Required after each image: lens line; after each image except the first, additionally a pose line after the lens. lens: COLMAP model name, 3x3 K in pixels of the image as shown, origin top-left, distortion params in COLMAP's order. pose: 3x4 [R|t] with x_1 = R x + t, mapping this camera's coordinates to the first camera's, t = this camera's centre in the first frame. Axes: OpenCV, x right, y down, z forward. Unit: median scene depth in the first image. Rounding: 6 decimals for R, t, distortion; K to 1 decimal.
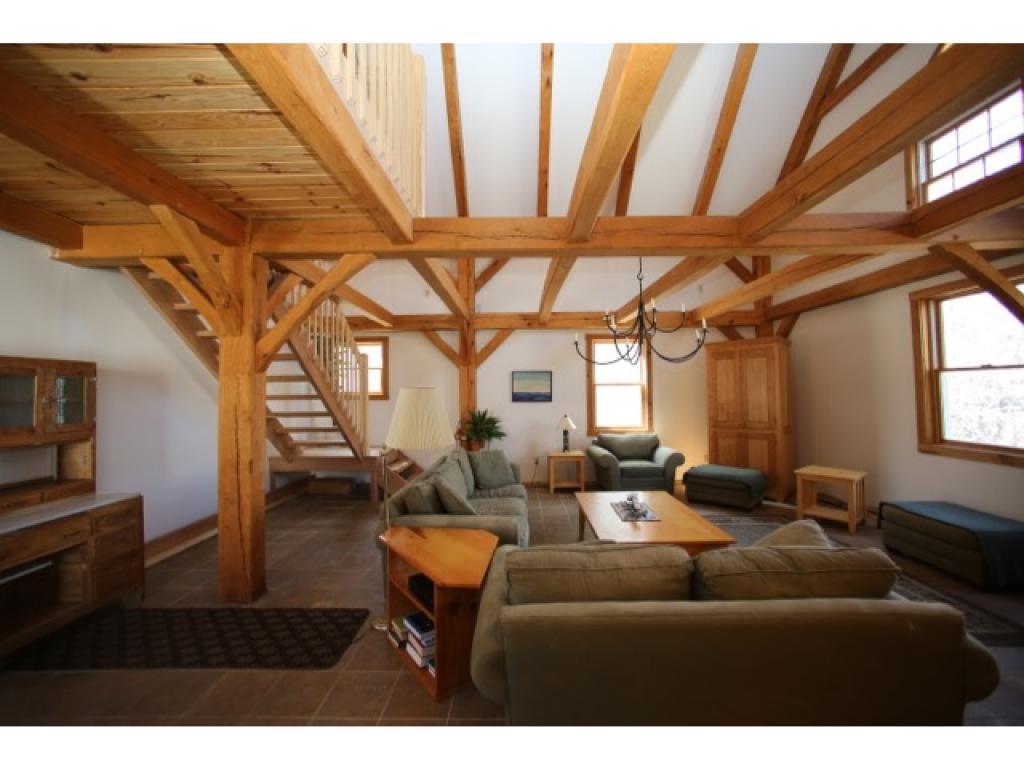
lens RADIAL K [[405.4, 0, 513.9], [0, 405.4, 382.1], [0, 0, 1]] dist [-0.017421, 0.007002]
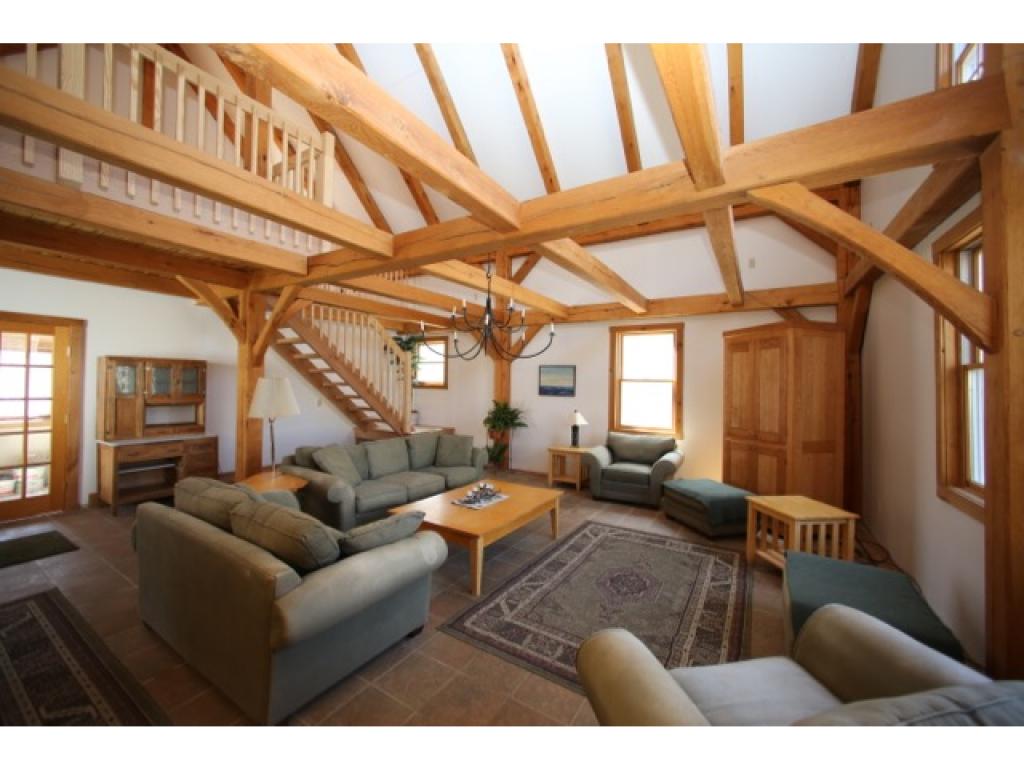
lens RADIAL K [[405.4, 0, 509.5], [0, 405.4, 381.6], [0, 0, 1]] dist [-0.017421, 0.007002]
pose [[0.855673, 0.023963, -0.516962, 0.485505], [-0.015525, 0.999666, 0.020641, -0.006078], [0.517284, -0.009637, 0.855759, 0.073838]]
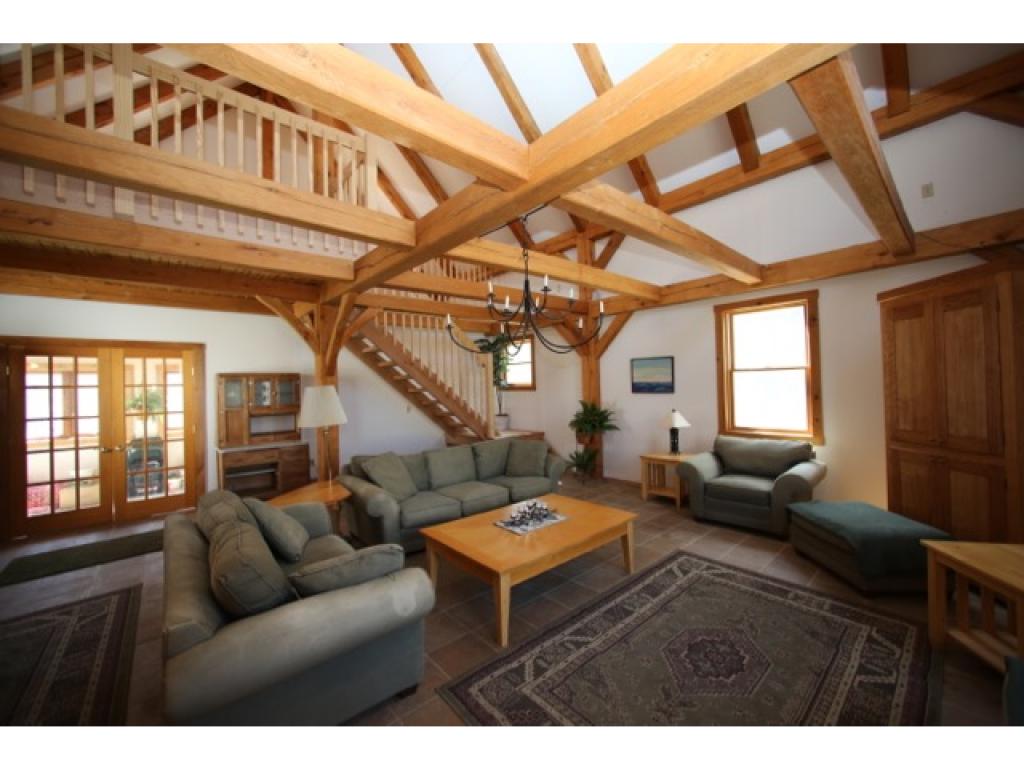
lens RADIAL K [[405.4, 0, 509.1], [0, 405.4, 380.6], [0, 0, 1]] dist [-0.017421, 0.007002]
pose [[0.665930, -0.015042, -0.745862, 0.503395], [0.037256, 0.999220, 0.013112, -0.000267], [0.745083, -0.036519, 0.665971, 0.208123]]
